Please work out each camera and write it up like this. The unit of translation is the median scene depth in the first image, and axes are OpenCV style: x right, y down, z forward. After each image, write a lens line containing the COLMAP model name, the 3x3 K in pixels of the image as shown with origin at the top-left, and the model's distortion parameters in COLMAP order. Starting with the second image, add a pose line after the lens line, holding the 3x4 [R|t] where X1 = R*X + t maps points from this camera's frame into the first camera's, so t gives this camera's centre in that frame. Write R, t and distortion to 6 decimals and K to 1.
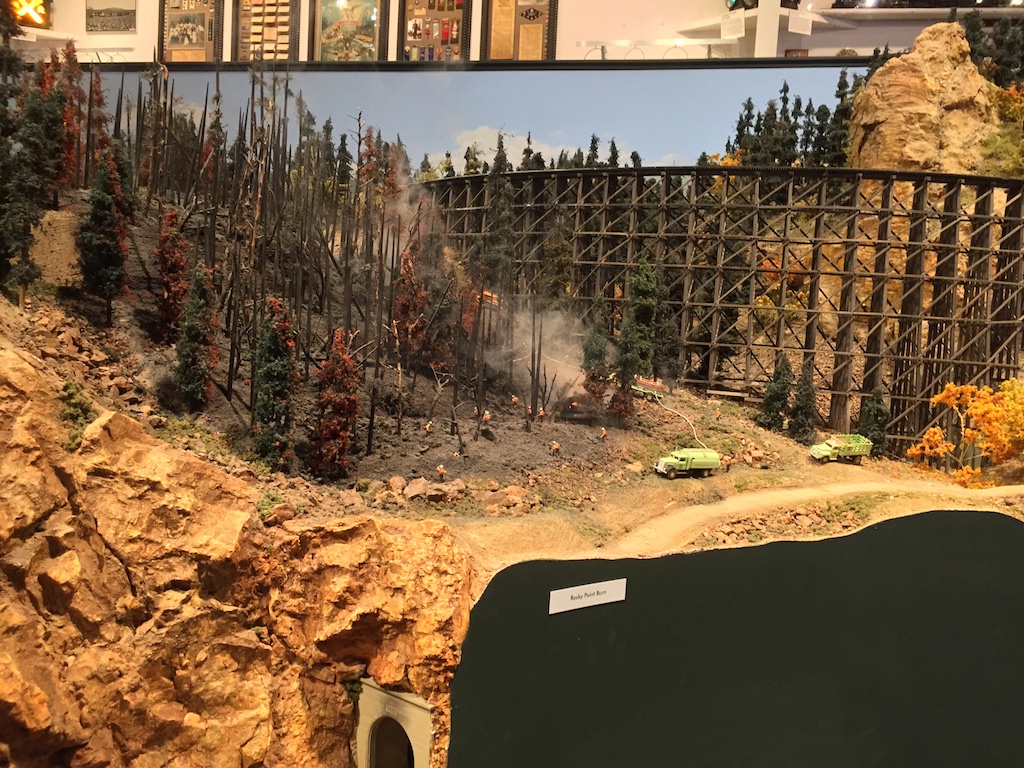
lens RADIAL K [[867.5, 0, 533.6], [0, 867.5, 384.8], [0, 0, 1]] dist [0.077304, -0.113625]
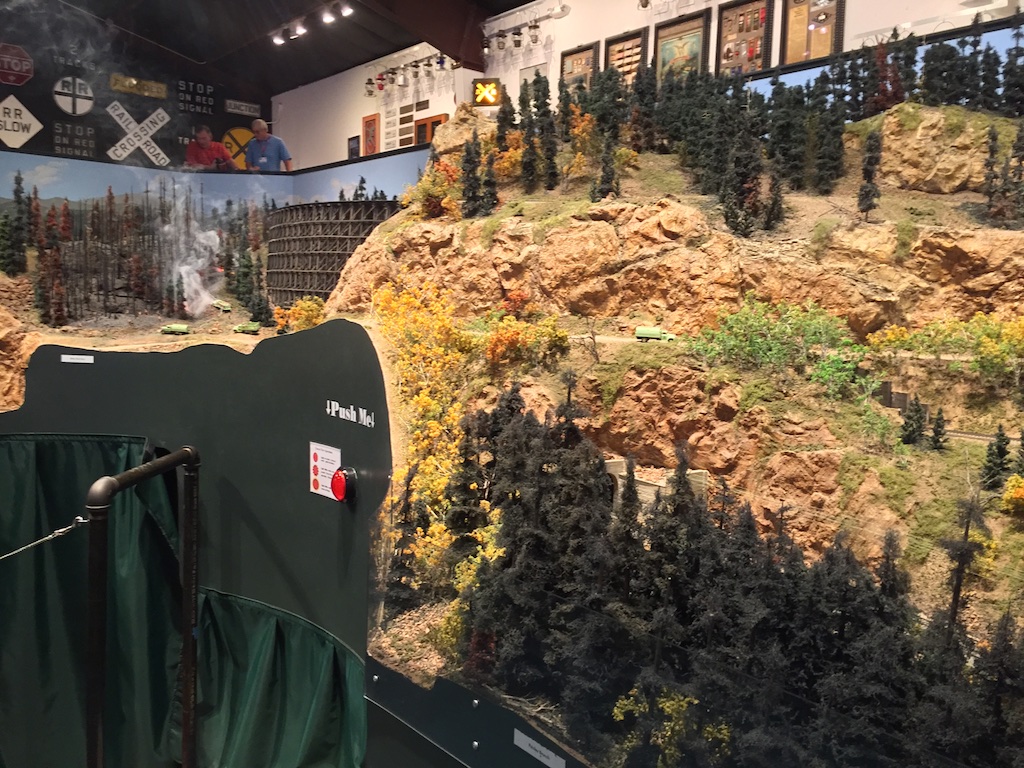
lens RADIAL K [[867.5, 0, 533.6], [0, 867.5, 384.8], [0, 0, 1]] dist [0.077304, -0.113625]
pose [[0.791184, 0.026646, -0.610998, 3.102563], [-0.028862, 0.999564, 0.006219, 0.245854], [0.610897, 0.012714, 0.791608, -0.497031]]
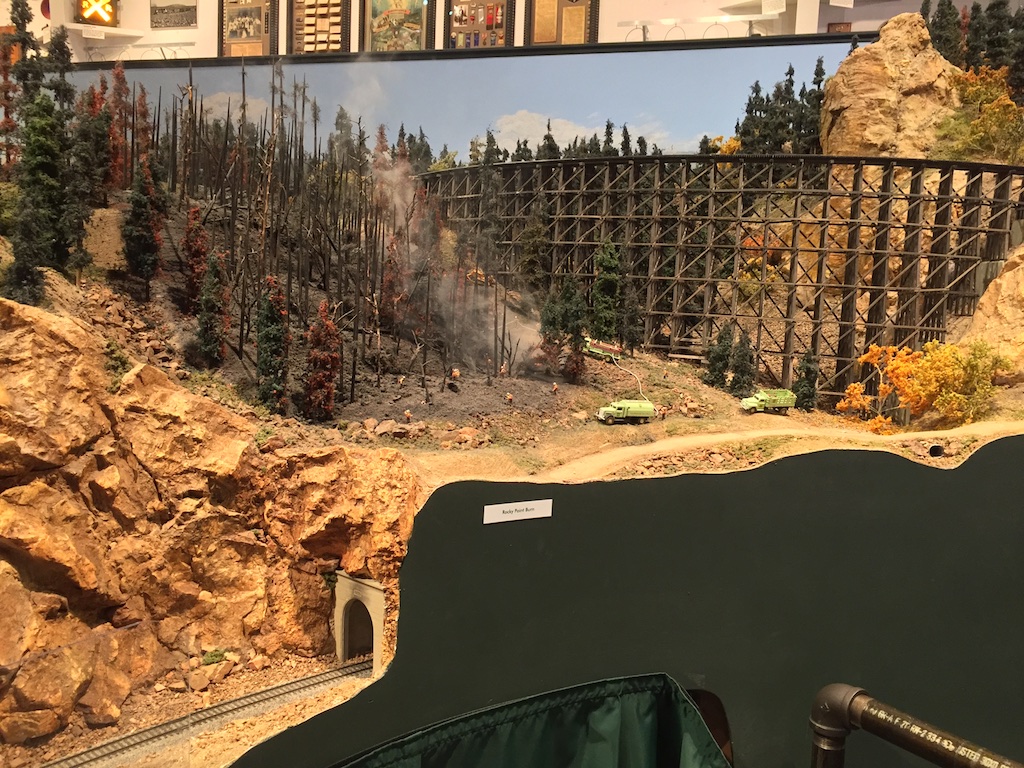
lens RADIAL K [[867.5, 0, 533.6], [0, 867.5, 384.8], [0, 0, 1]] dist [0.077304, -0.113625]
pose [[0.997506, -0.005497, -0.070366, 0.158883], [0.007116, 0.999715, 0.022786, 0.029432], [0.070220, -0.023230, 0.997261, -0.219698]]
